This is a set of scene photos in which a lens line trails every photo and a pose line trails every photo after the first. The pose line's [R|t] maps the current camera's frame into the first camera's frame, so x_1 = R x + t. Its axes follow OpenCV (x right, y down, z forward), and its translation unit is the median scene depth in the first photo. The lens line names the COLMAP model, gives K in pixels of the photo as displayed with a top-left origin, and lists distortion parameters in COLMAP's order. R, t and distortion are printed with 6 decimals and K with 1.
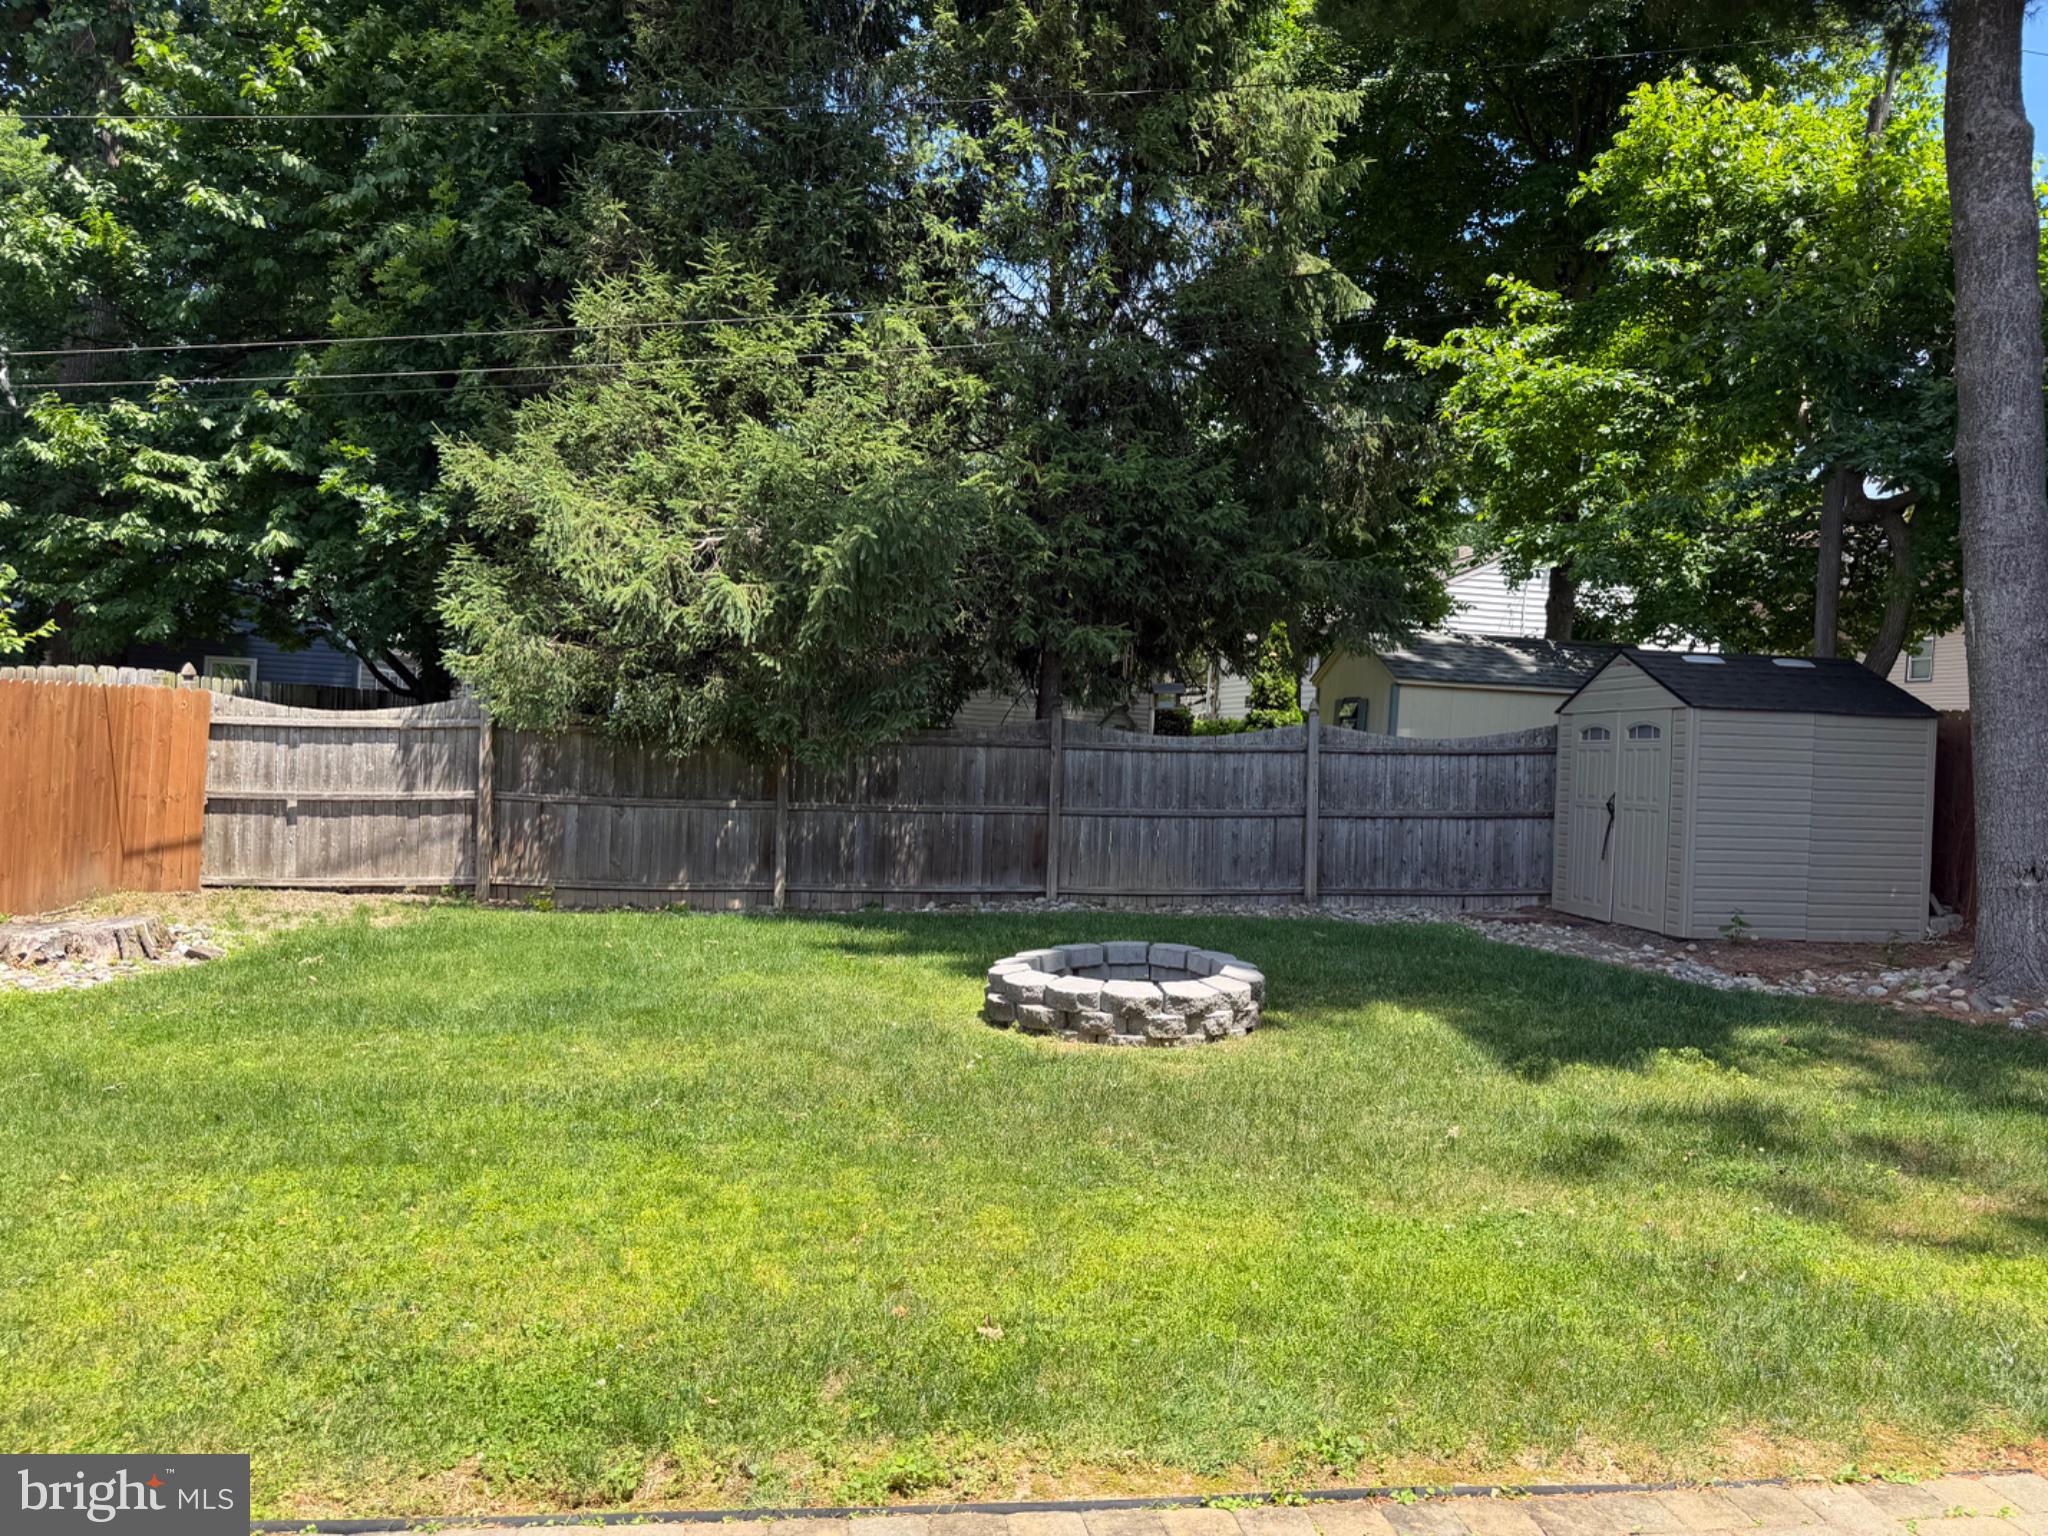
lens RADIAL K [[1451.3, 0, 1046.4], [0, 1451.3, 791.4], [0, 0, 1]] dist [0.067106, -0.078167]
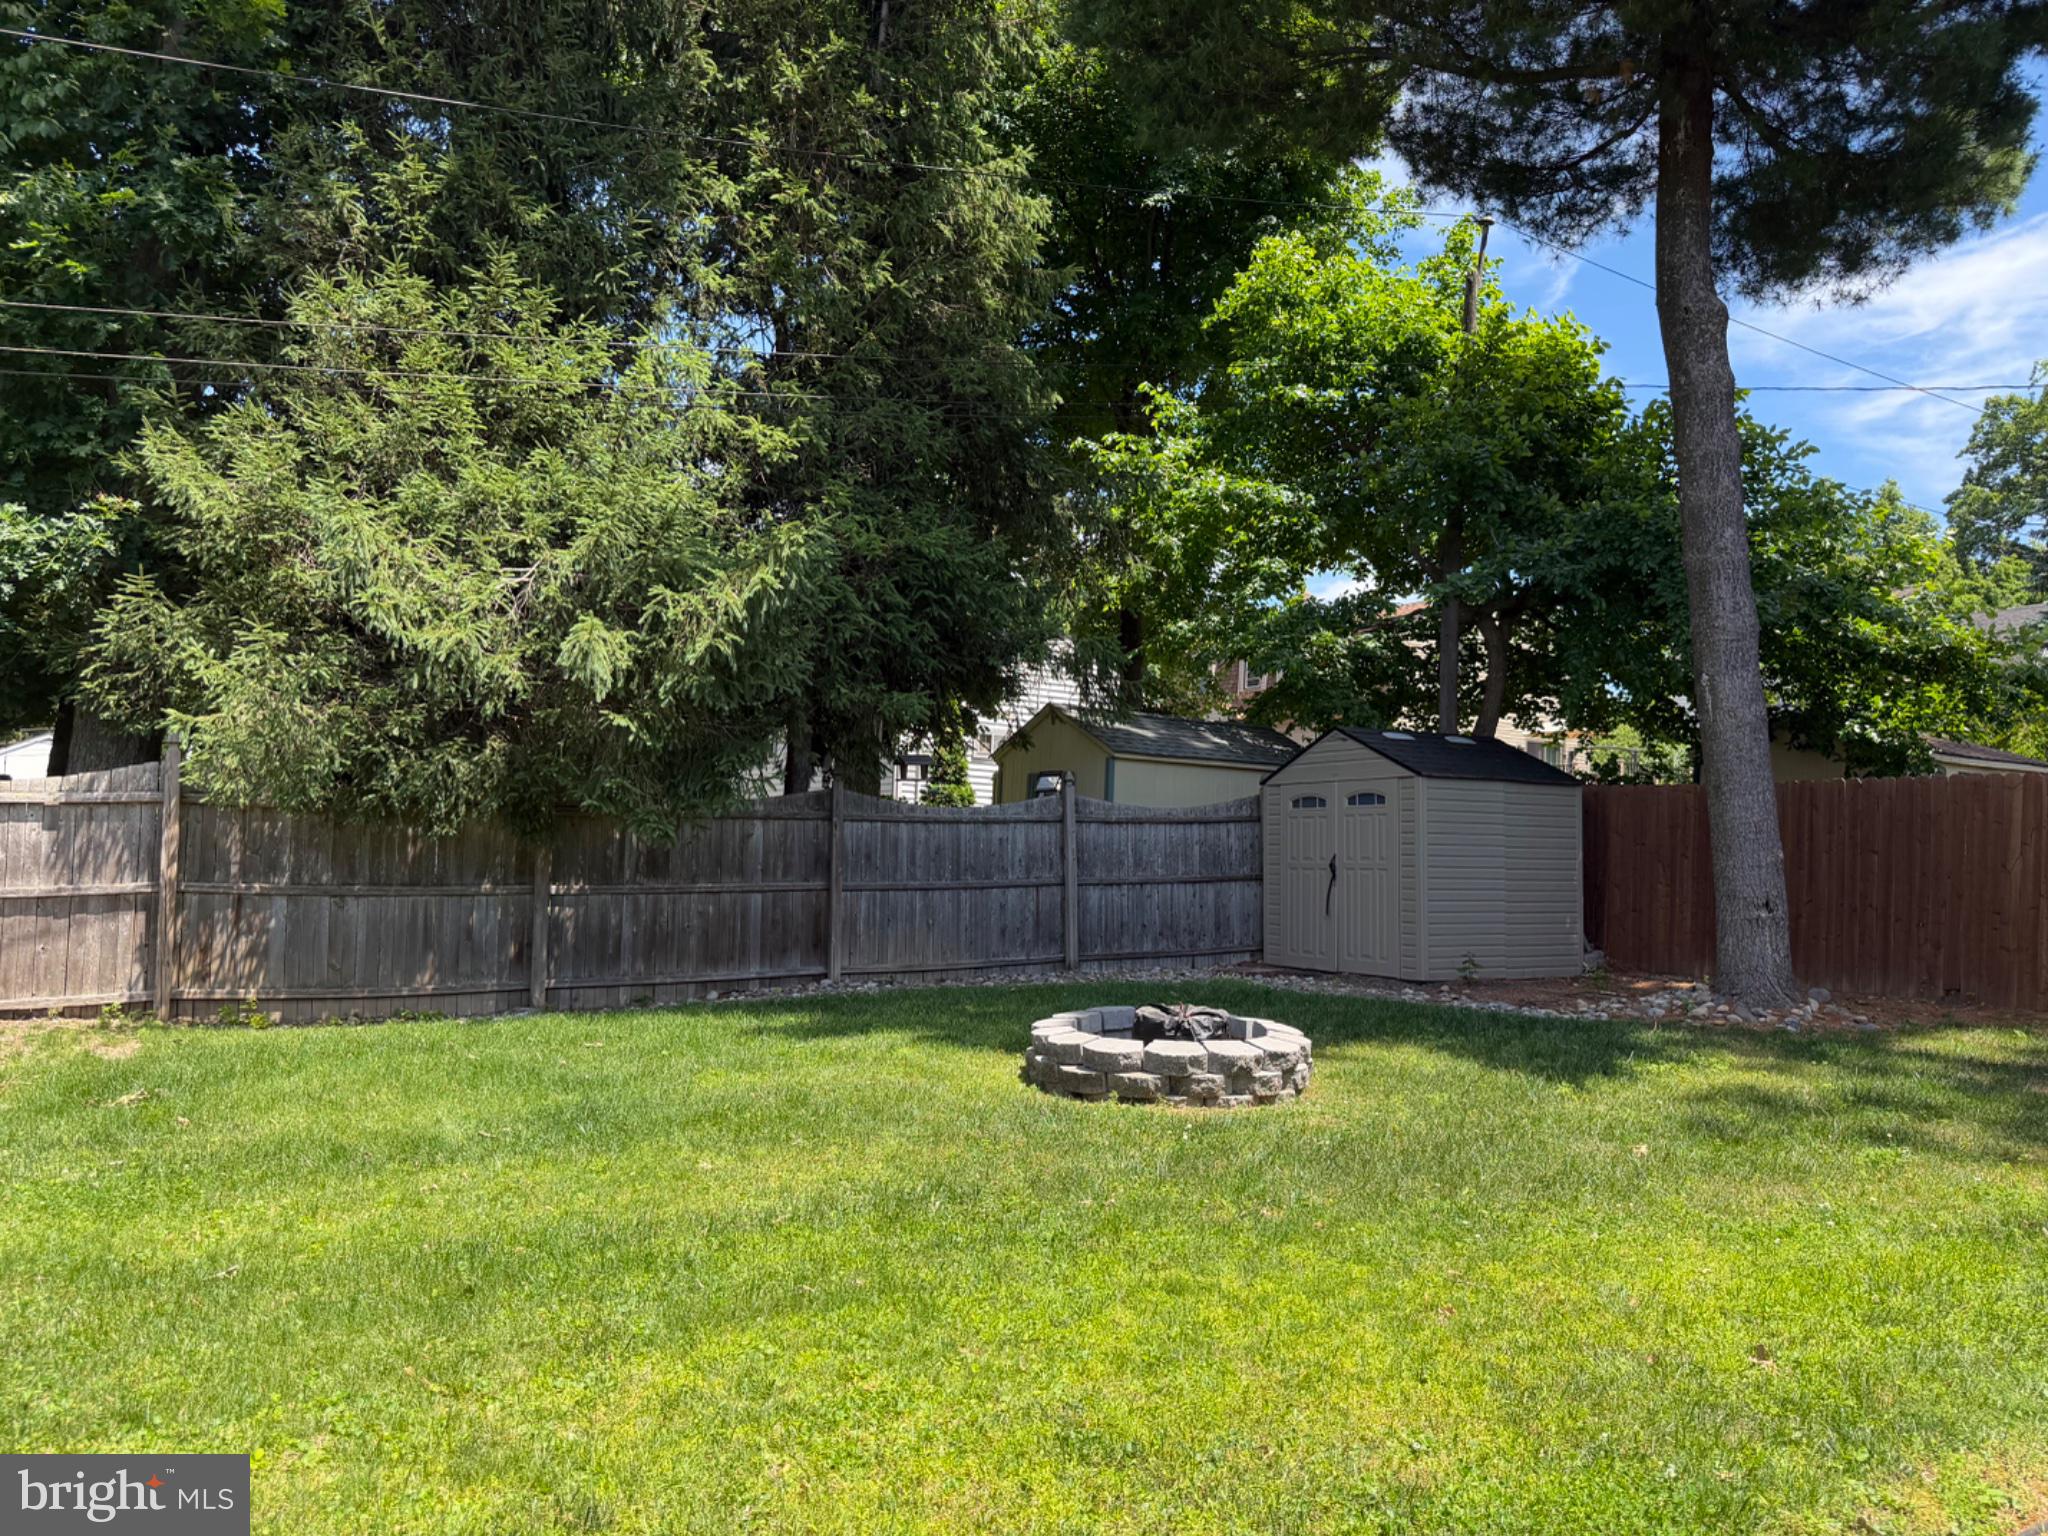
lens RADIAL K [[1451.3, 0, 1027.0], [0, 1451.3, 787.5], [0, 0, 1]] dist [0.067106, -0.078167]
pose [[0.919500, -0.002938, 0.393079, -0.270523], [0.027670, 0.997975, -0.057267, 0.007319], [-0.392115, 0.063534, 0.917720, 0.081365]]
